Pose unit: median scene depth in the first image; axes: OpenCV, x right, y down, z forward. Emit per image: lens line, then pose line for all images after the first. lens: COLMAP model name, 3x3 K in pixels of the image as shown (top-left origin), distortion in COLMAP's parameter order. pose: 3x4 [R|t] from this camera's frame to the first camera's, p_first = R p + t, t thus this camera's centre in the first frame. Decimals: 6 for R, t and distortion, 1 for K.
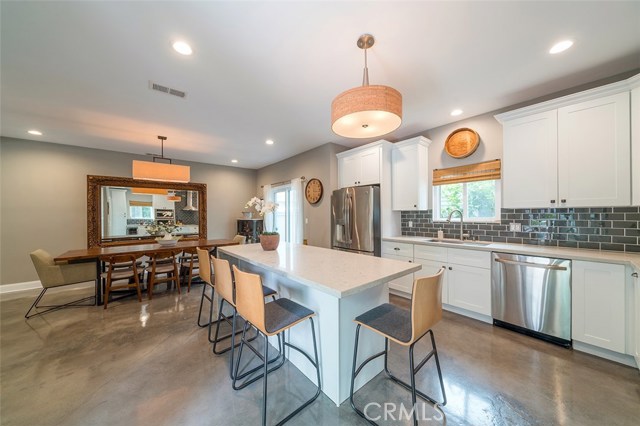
lens RADIAL K [[218.0, 0, 320.0], [0, 218.0, 213.0], [0, 0, 1]] dist [0.000931, 0.000034]
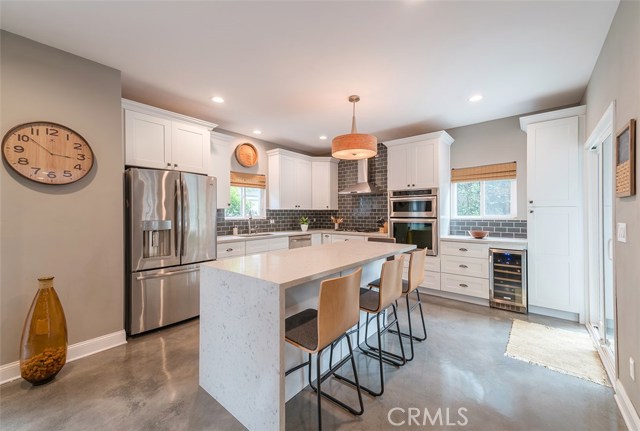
lens RADIAL K [[249.9, 0, 320.0], [0, 249.9, 215.5], [0, 0, 1]] dist [-0.000033, 0.000001]
pose [[-0.167843, -0.003811, 0.985806, -0.843719], [-0.003958, 0.999987, 0.003192, 0.013757], [-0.985806, -0.003366, -0.167856, 0.874827]]
